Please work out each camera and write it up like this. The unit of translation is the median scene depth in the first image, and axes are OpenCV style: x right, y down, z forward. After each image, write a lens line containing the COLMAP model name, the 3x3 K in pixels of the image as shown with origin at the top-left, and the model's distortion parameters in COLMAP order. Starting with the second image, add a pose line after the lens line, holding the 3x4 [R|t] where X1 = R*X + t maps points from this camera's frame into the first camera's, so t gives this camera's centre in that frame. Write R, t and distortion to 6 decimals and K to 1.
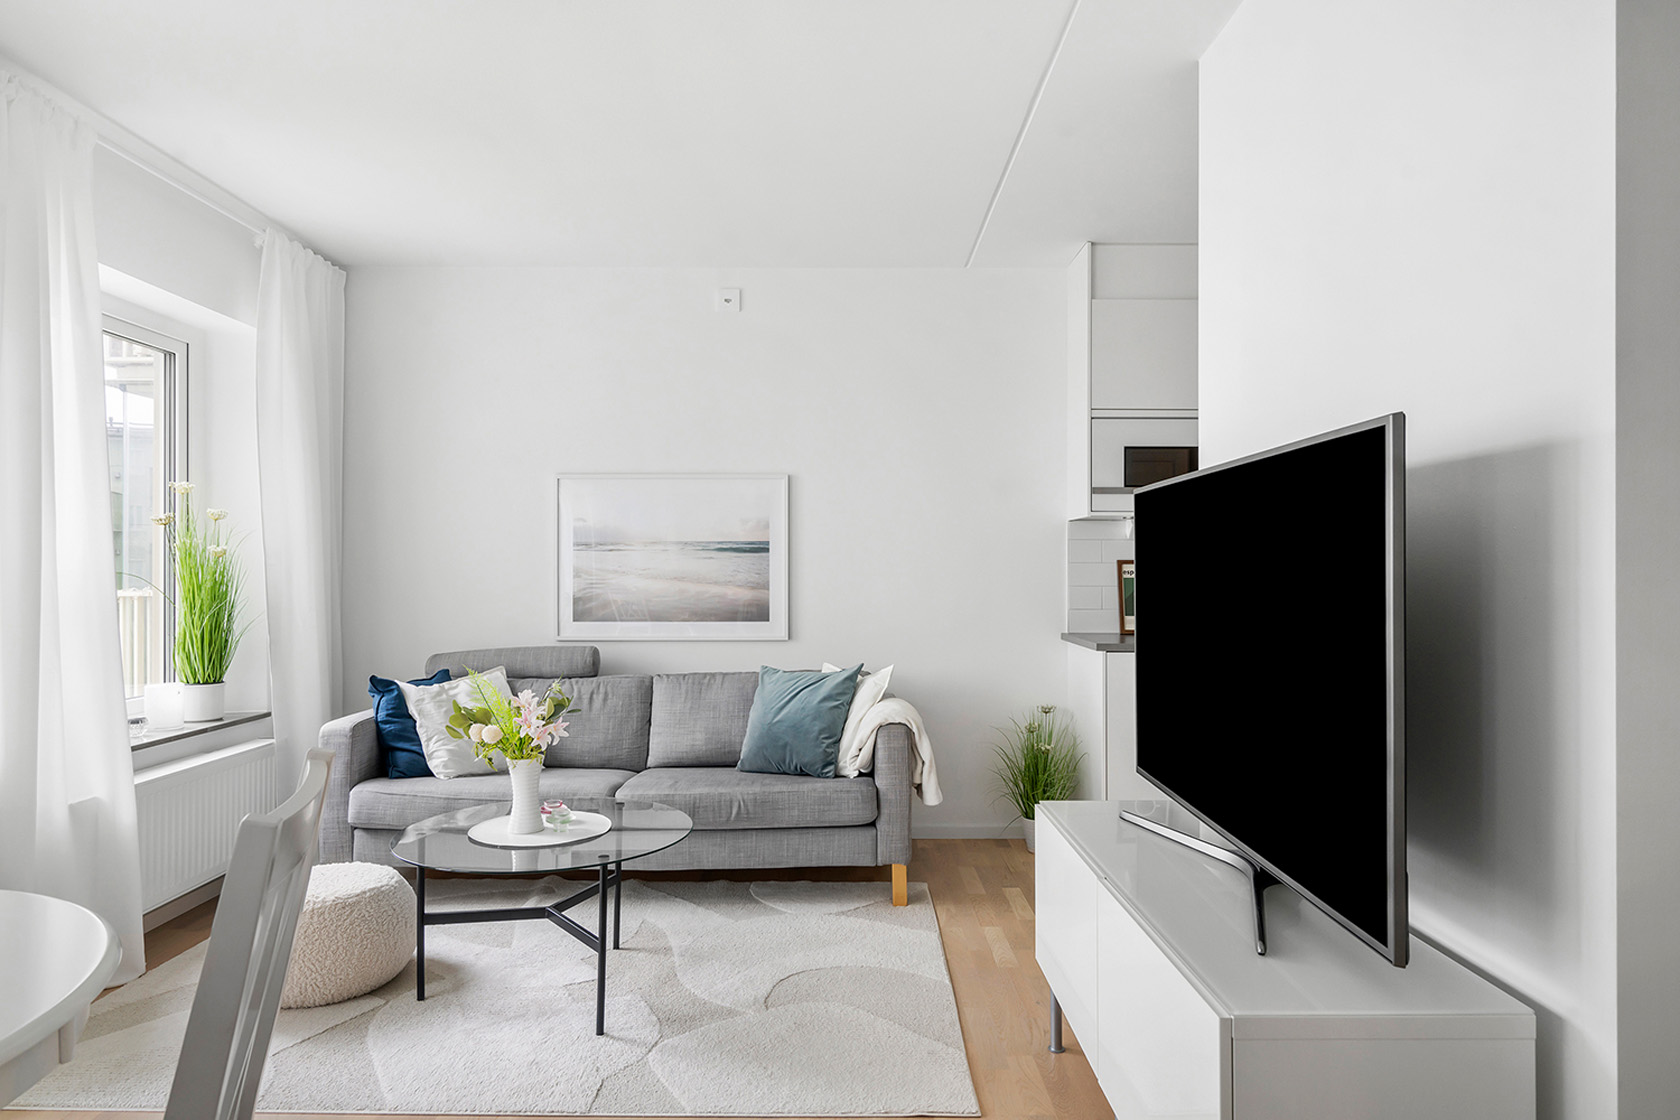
lens RADIAL K [[1001.4, 0, 840.0], [0, 1001.4, 560.0], [0, 0, 1]] dist [0.010845, -0.000083]
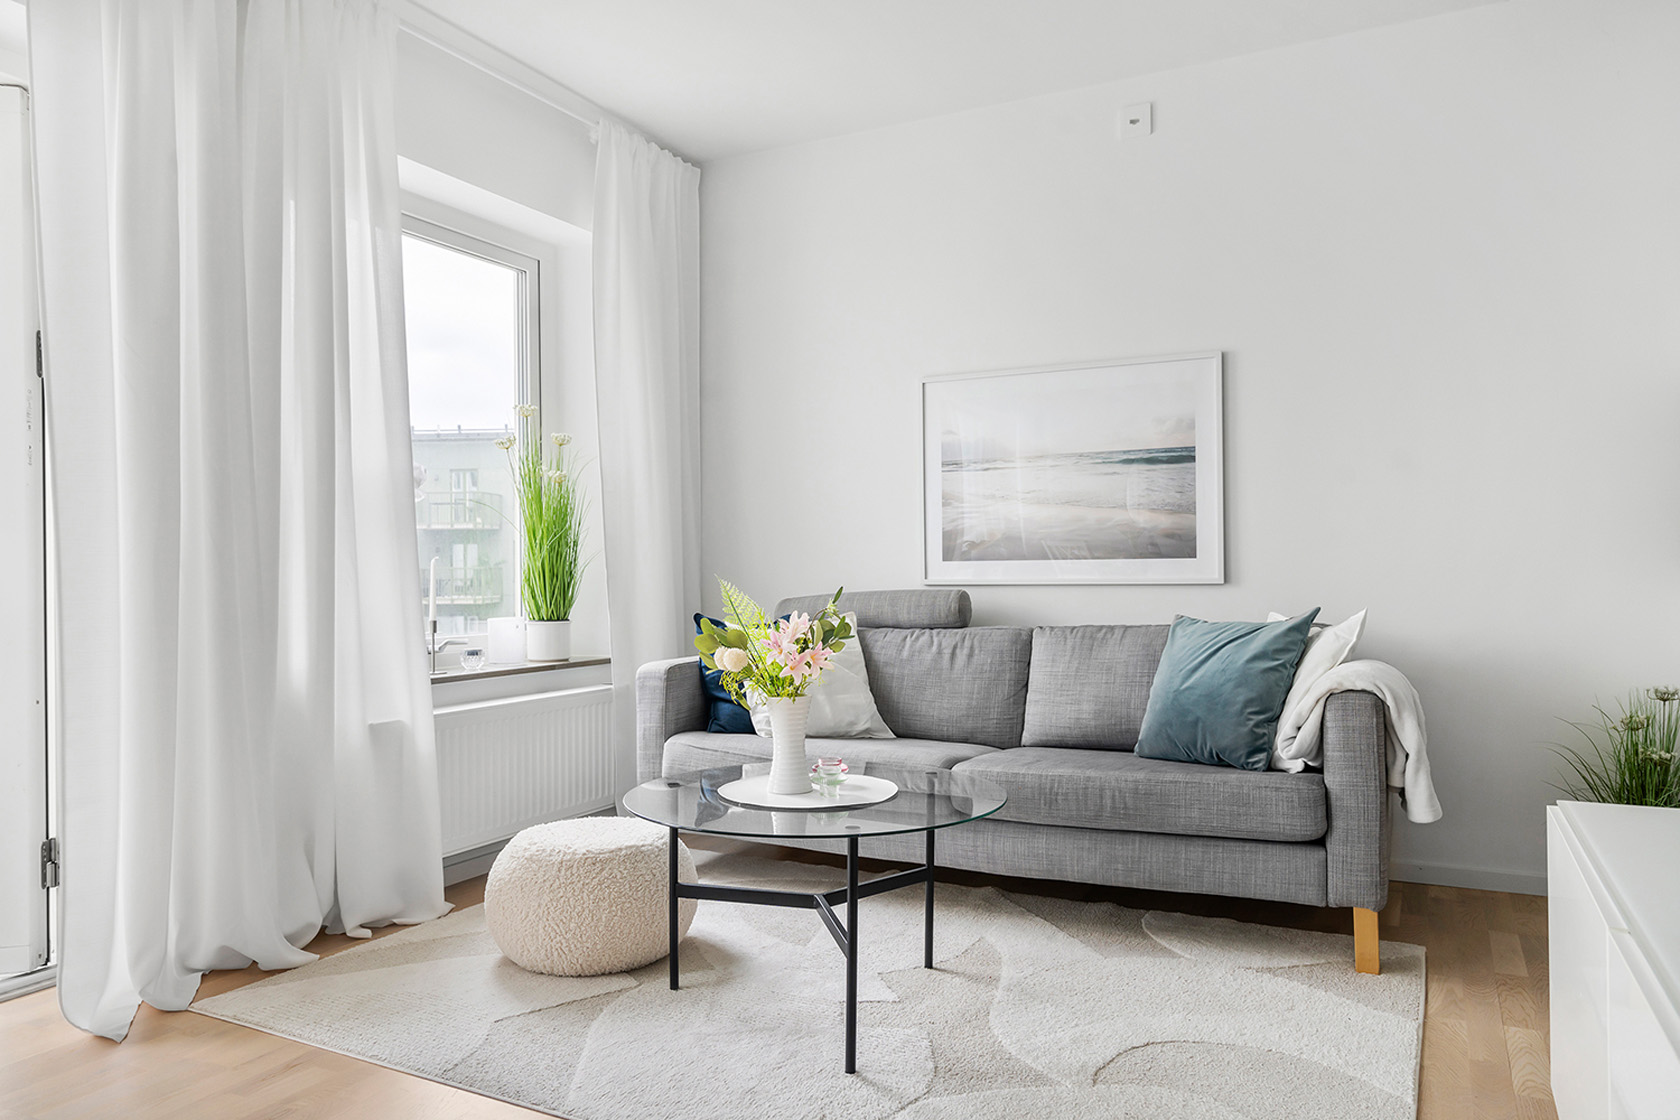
lens RADIAL K [[1155.4, 0, 840.0], [0, 1155.4, 560.0], [0, 0, 1]] dist [0.007585, 0.000672]
pose [[0.891611, -0.010577, -0.452678, 0.092879], [0.013408, 0.999905, 0.003046, 0.068719], [0.452603, -0.008786, 0.891669, 0.175165]]
